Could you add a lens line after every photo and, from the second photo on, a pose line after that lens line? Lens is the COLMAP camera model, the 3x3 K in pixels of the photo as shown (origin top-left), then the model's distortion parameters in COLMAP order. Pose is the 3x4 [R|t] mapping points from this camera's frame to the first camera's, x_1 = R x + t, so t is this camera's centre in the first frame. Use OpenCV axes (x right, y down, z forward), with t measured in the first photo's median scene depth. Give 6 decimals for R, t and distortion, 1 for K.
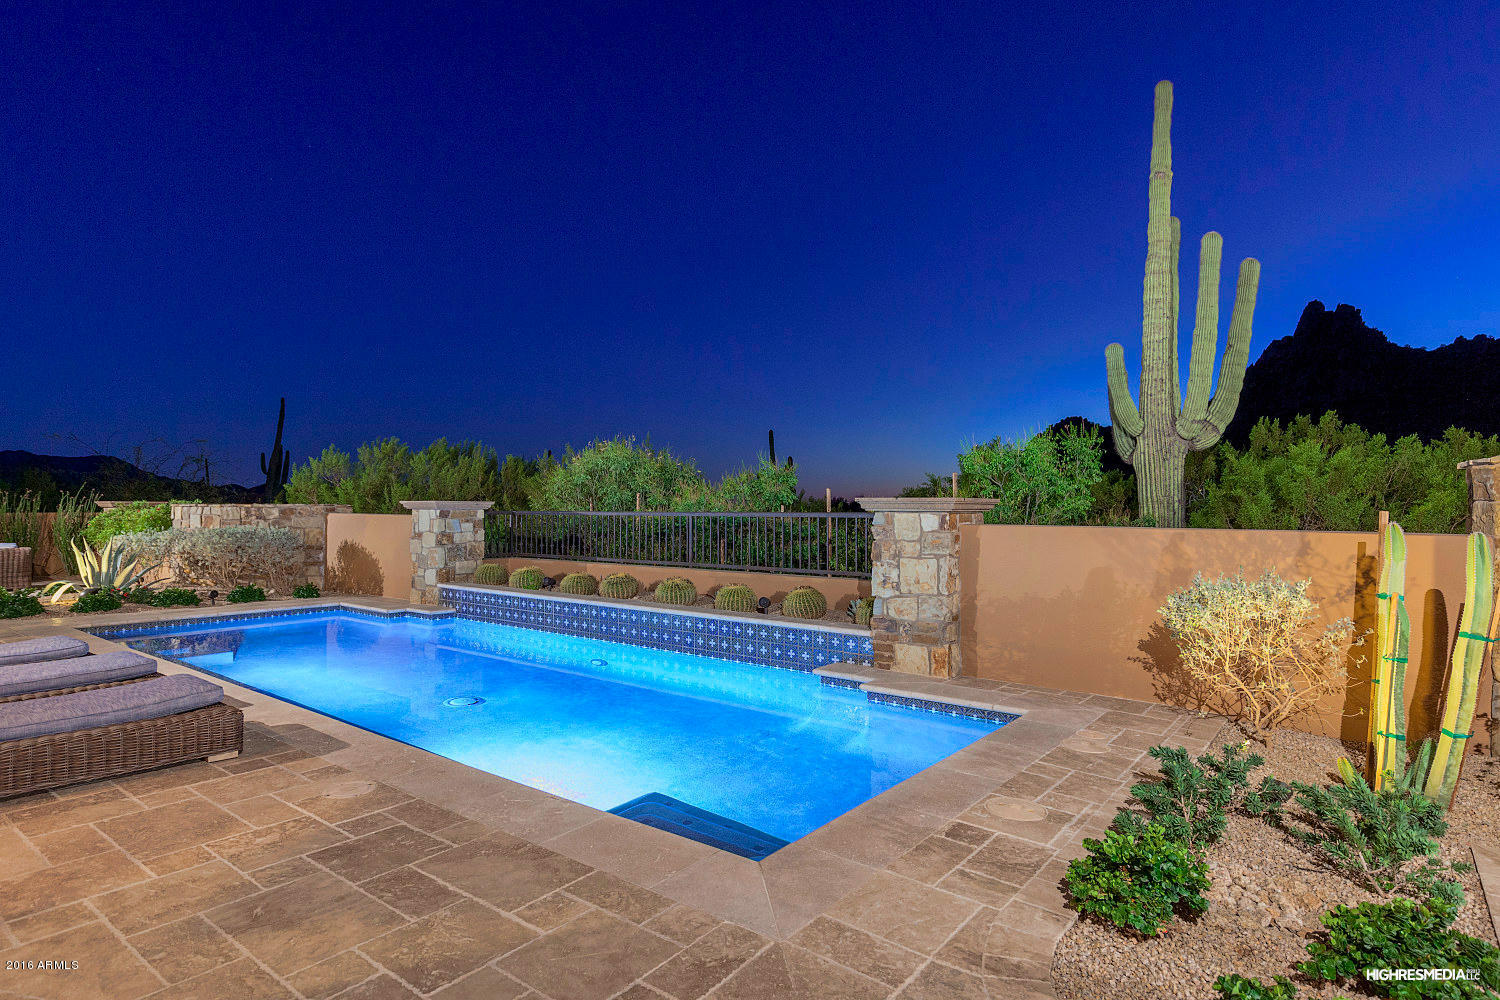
lens RADIAL K [[799.9, 0, 768.7], [0, 799.9, 495.5], [0, 0, 1]] dist [-0.001976, -0.001396]
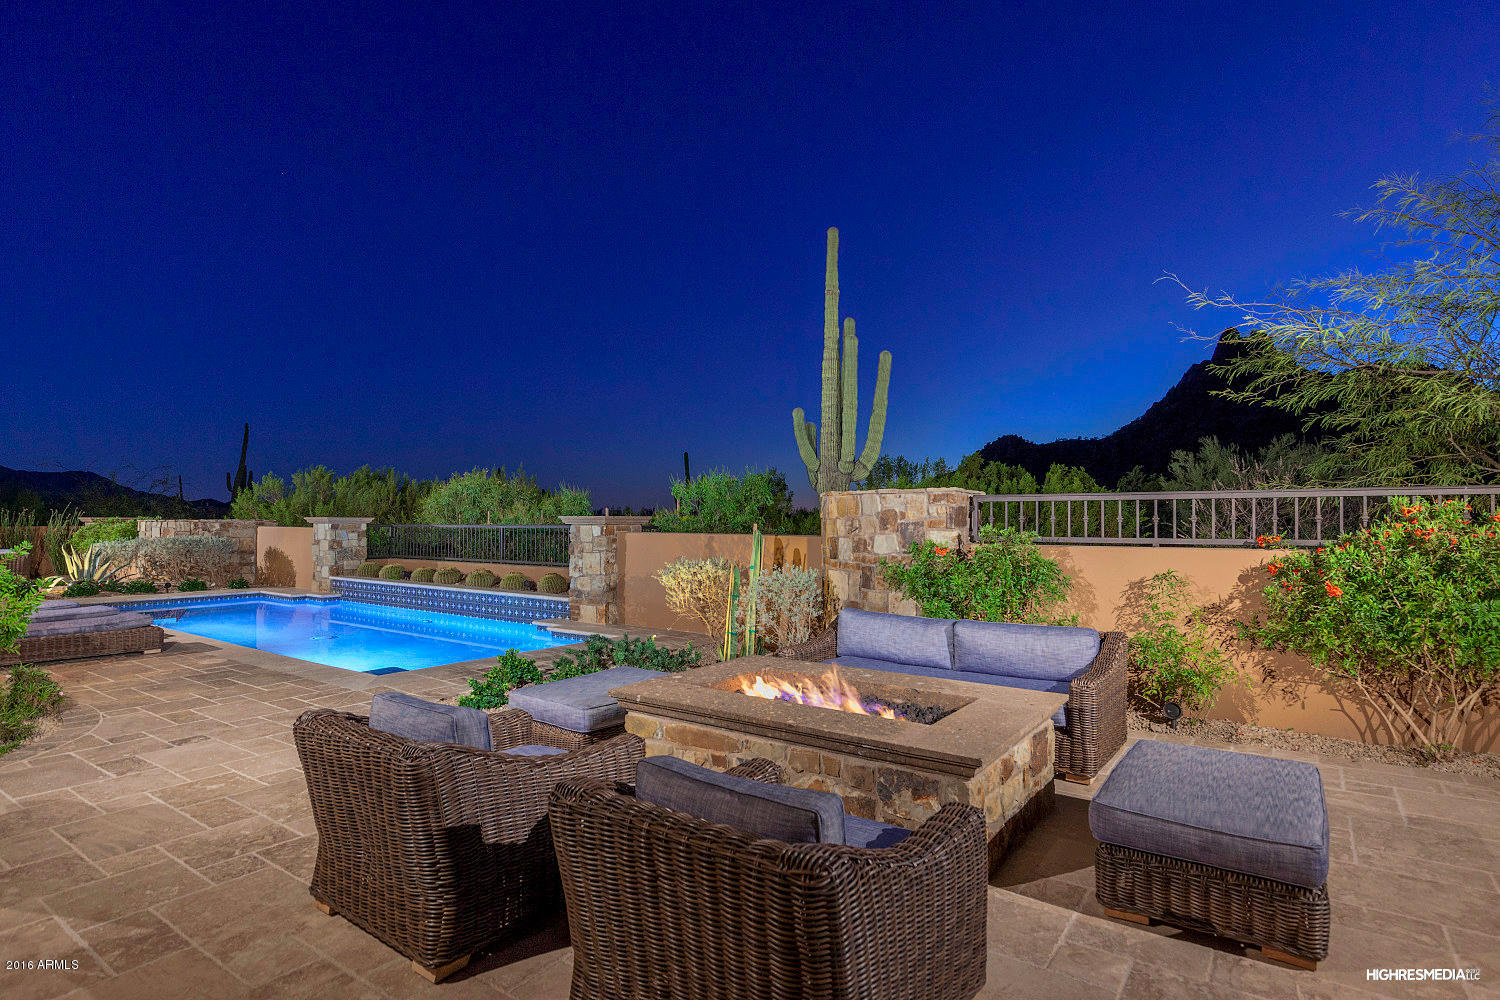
lens RADIAL K [[768.5, 0, 750.0], [0, 768.5, 500.0], [0, 0, 1]] dist [-0.000463, 0.000711]
pose [[0.999756, -0.001421, 0.022048, 0.283043], [0.001657, 0.999941, -0.010711, -0.007726], [-0.022032, 0.010745, 0.999700, -0.351811]]
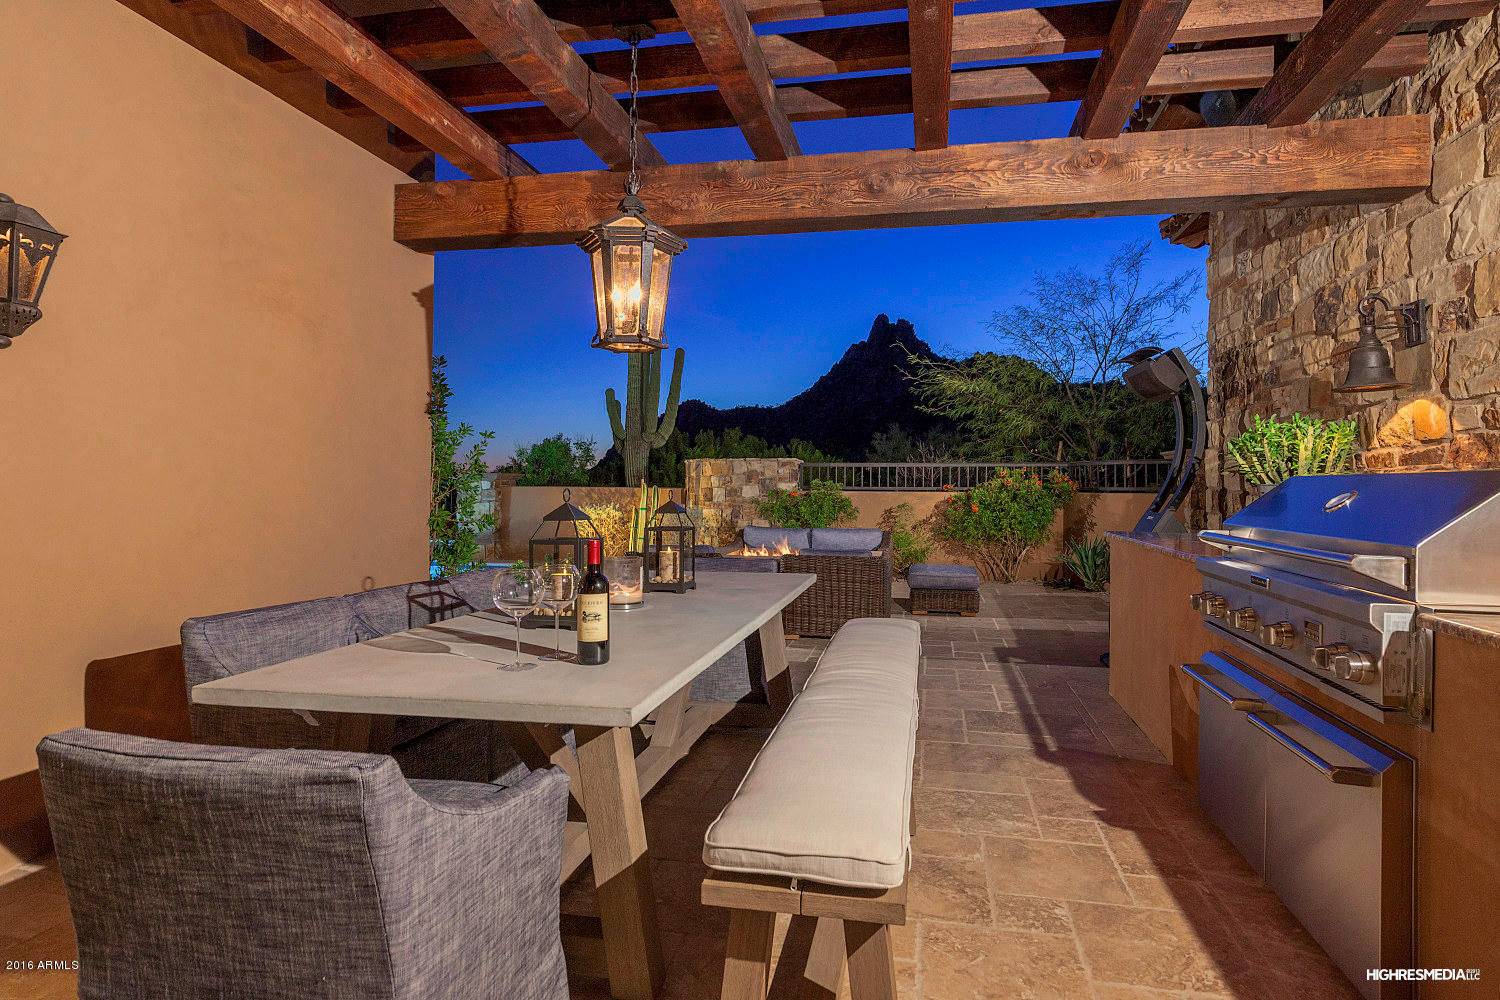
lens RADIAL K [[790.3, 0, 750.9], [0, 790.3, 473.1], [0, 0, 1]] dist [0.000782, 0.000018]
pose [[0.911730, 0.008472, 0.410703, -0.009035], [-0.010698, 0.999938, 0.003122, -0.005981], [-0.410651, -0.007241, 0.911764, -0.676254]]
